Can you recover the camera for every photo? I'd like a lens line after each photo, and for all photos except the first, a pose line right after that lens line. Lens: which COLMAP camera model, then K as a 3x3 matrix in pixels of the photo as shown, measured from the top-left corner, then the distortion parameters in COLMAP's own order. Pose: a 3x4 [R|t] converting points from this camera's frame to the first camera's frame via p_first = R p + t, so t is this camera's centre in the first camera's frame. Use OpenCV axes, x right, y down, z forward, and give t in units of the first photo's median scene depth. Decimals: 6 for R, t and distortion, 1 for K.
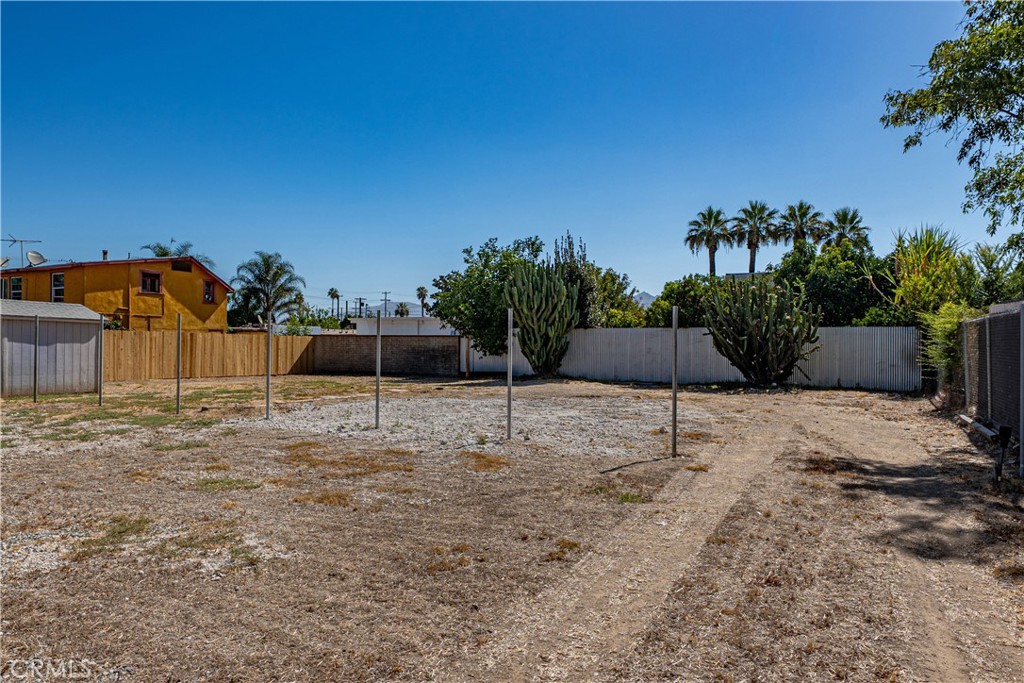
lens RADIAL K [[688.2, 0, 506.5], [0, 688.2, 343.8], [0, 0, 1]] dist [0.003579, -0.001702]
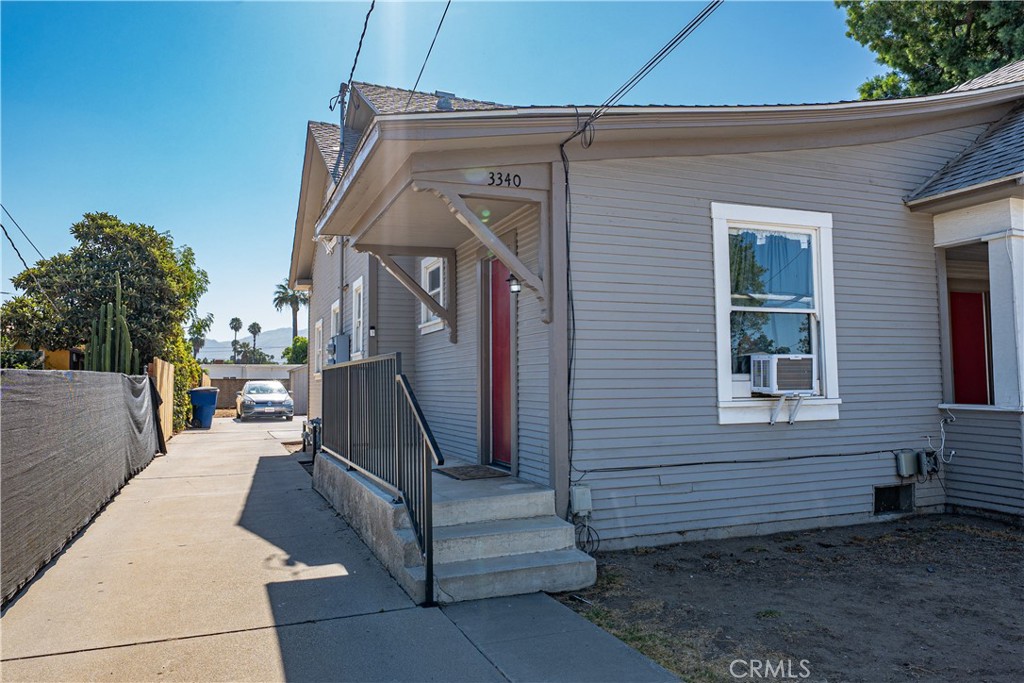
lens RADIAL K [[703.5, 0, 512.0], [0, 703.5, 341.5], [0, 0, 1]] dist [0.006282, 0.000007]
pose [[0.652175, 0.035309, 0.757246, -1.085573], [0.012777, 0.998261, -0.057551, -0.000209], [-0.757961, 0.047209, 0.650590, -0.337379]]
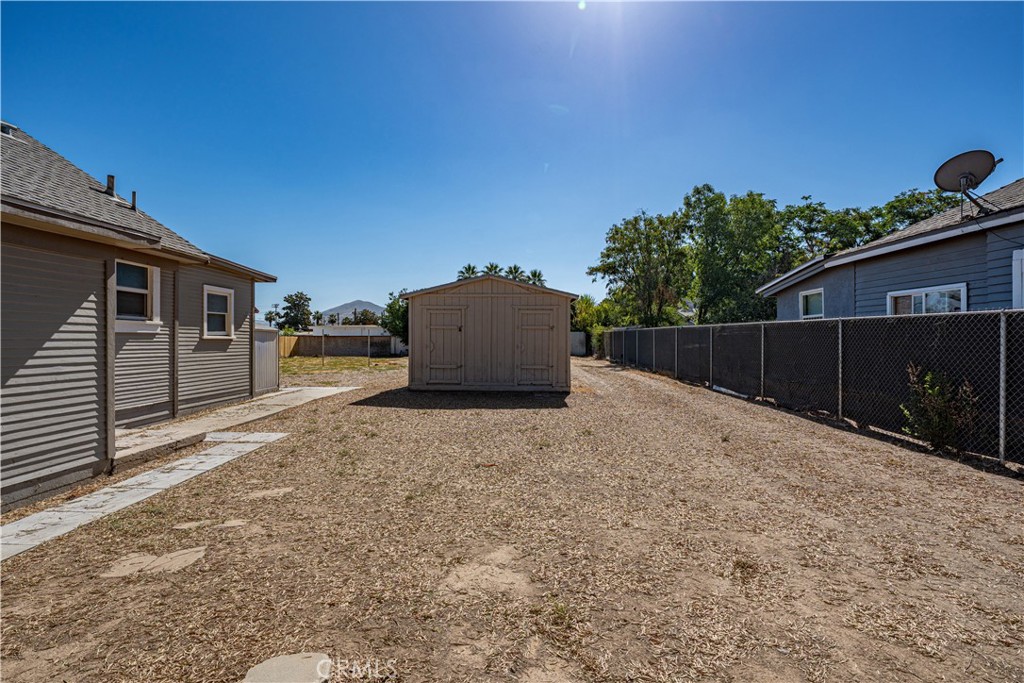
lens RADIAL K [[460.5, 0, 509.3], [0, 460.5, 341.3], [0, 0, 1]] dist [0.000891, 0.000008]
pose [[0.904162, -0.011764, 0.427027, -0.353937], [0.009421, 0.999927, 0.007599, -0.002879], [-0.427085, -0.002848, 0.904207, -0.410776]]
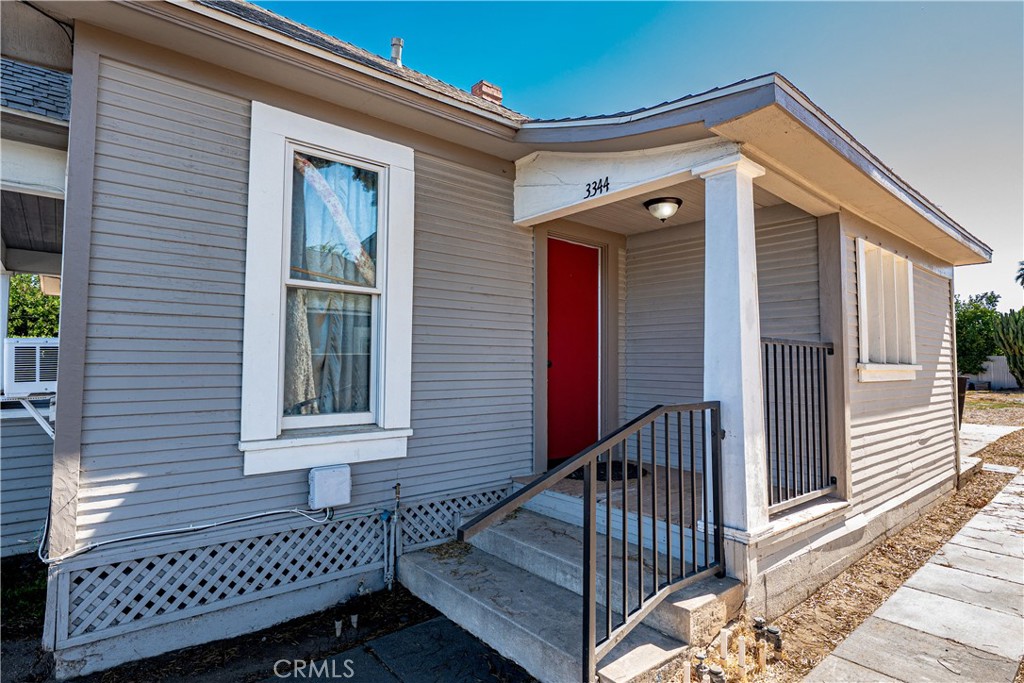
lens RADIAL K [[531.6, 0, 506.4], [0, 531.6, 340.0], [0, 0, 1]] dist [-0.005565, -0.000308]
pose [[0.918336, -0.024073, -0.395069, -0.493272], [0.003133, 0.998560, -0.053562, 0.000682], [0.395790, 0.047950, 0.917089, -0.445349]]
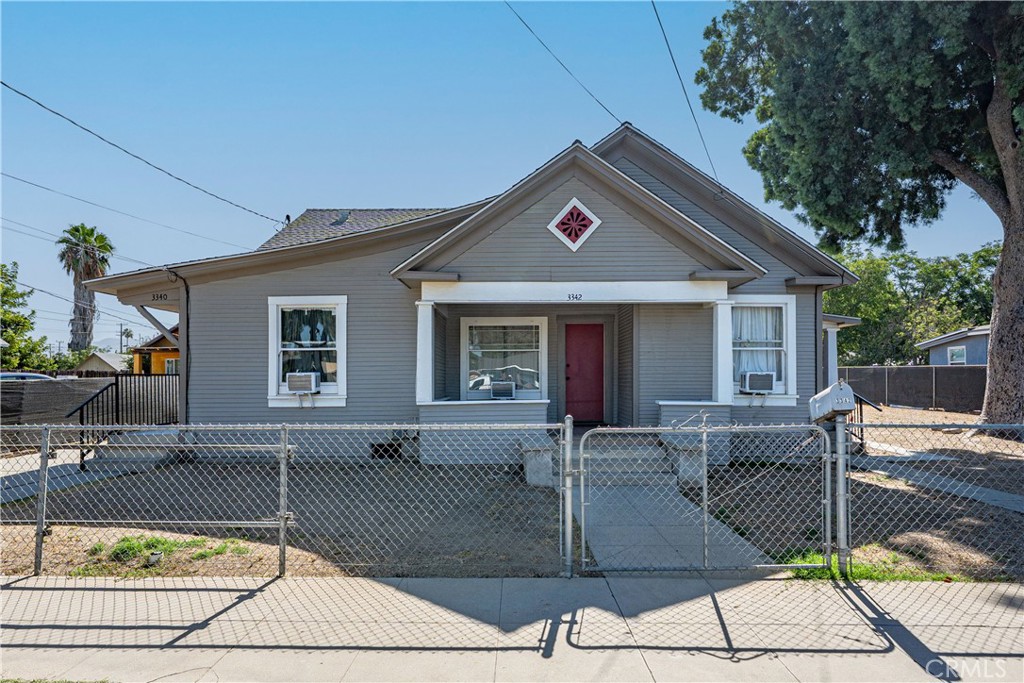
lens RADIAL K [[556.5, 0, 508.7], [0, 556.5, 371.9], [0, 0, 1]] dist [-0.002241, -0.000267]
pose [[0.899680, -0.004158, 0.436530, -0.903589], [0.007926, 0.999945, -0.006811, -0.004741], [-0.436478, 0.009588, 0.899664, -0.611485]]
